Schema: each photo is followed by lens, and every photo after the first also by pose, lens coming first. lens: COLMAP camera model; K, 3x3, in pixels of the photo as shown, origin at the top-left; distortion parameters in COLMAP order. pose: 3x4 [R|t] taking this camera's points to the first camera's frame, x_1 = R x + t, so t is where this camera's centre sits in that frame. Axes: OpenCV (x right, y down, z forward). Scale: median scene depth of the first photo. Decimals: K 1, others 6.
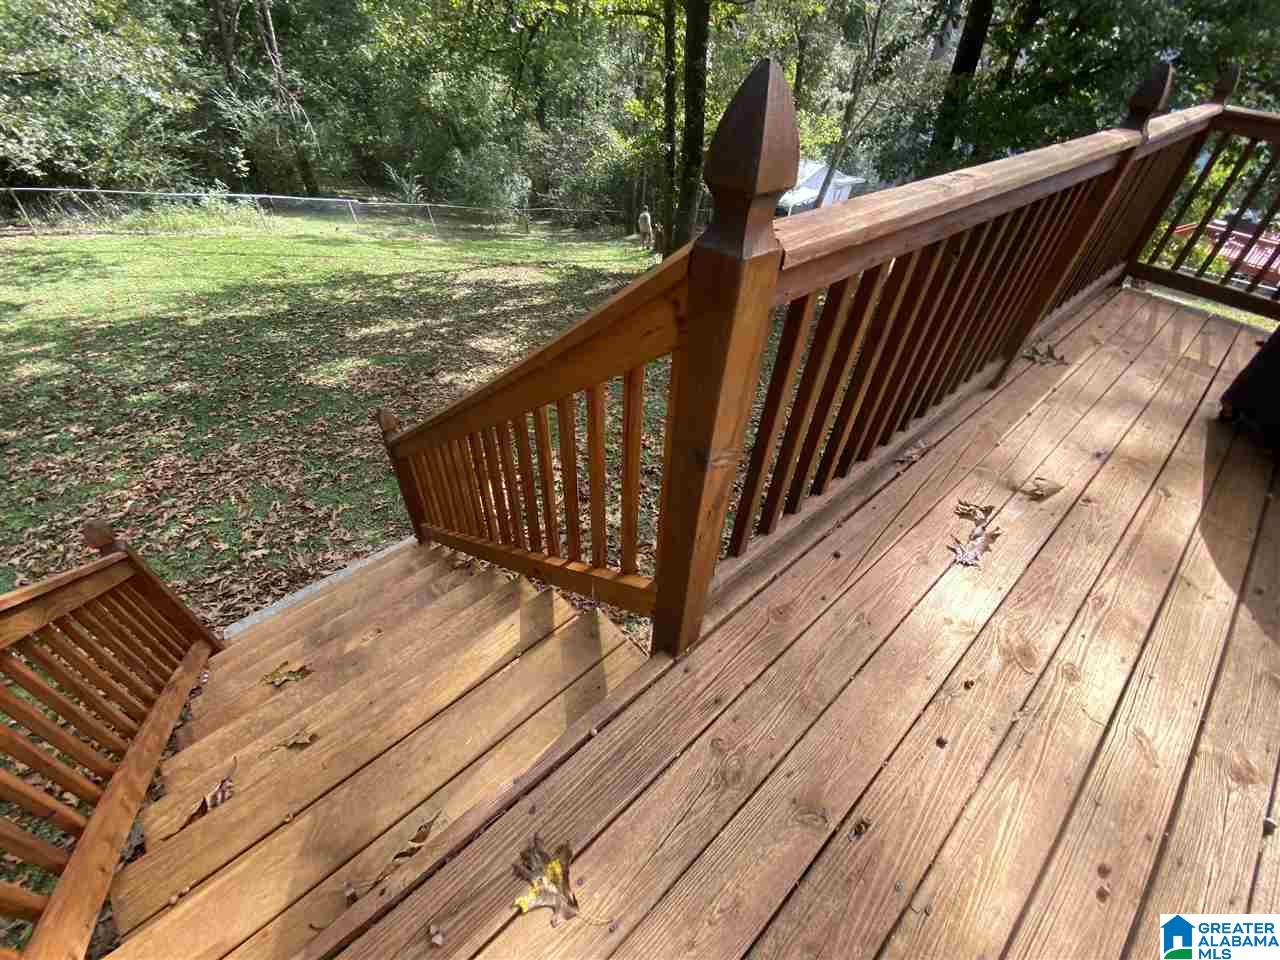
lens RADIAL K [[526.1, 0, 640.0], [0, 526.1, 480.0], [0, 0, 1]] dist [0.019333, -0.020294]
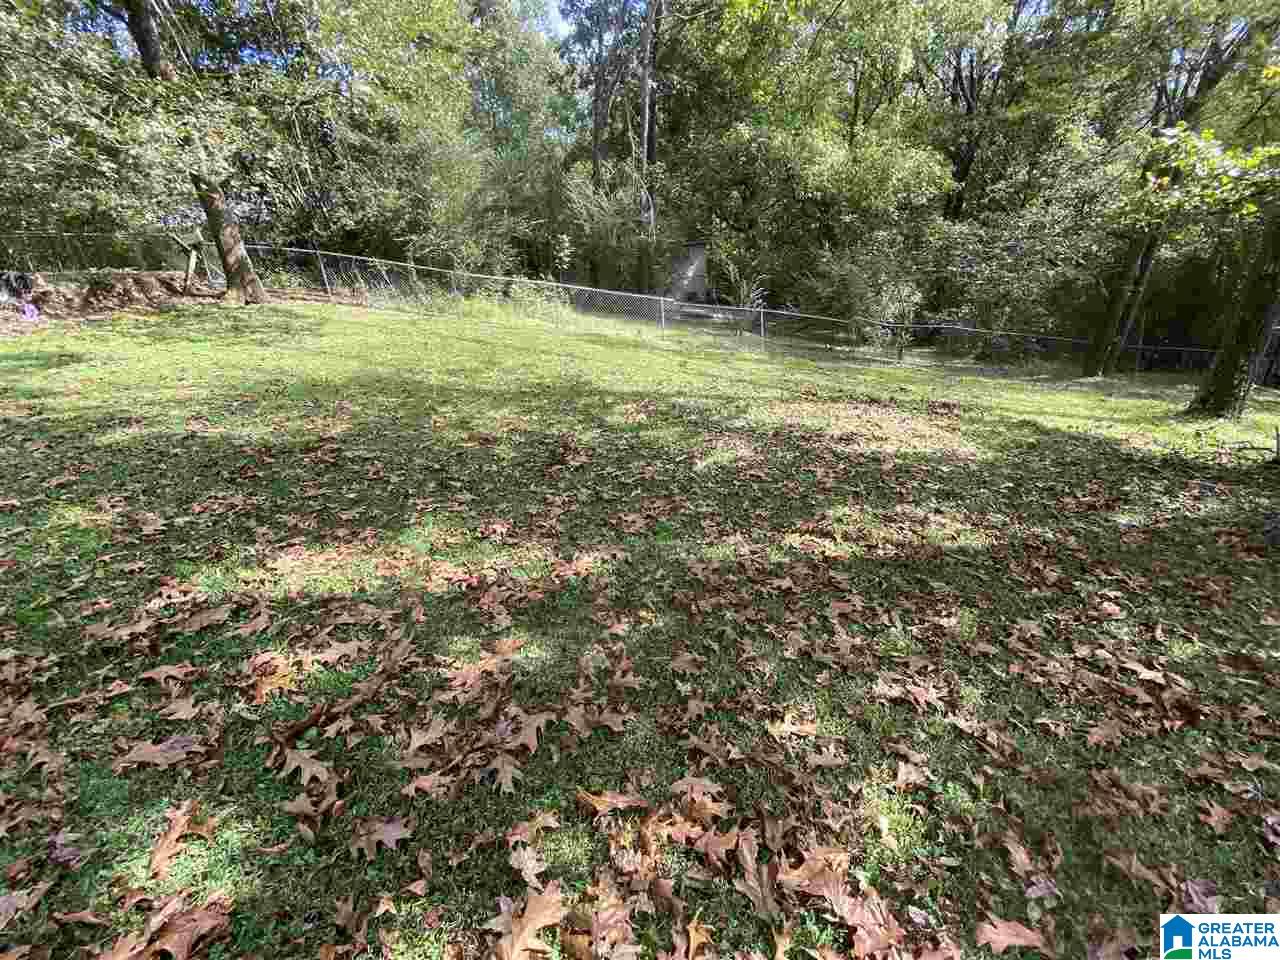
lens RADIAL K [[526.1, 0, 640.0], [0, 526.1, 480.0], [0, 0, 1]] dist [0.019333, -0.020294]
pose [[0.815781, 0.200059, -0.542658, -0.171956], [-0.315615, 0.940237, -0.127833, -0.263140], [0.484653, 0.275555, 0.830169, 0.641584]]
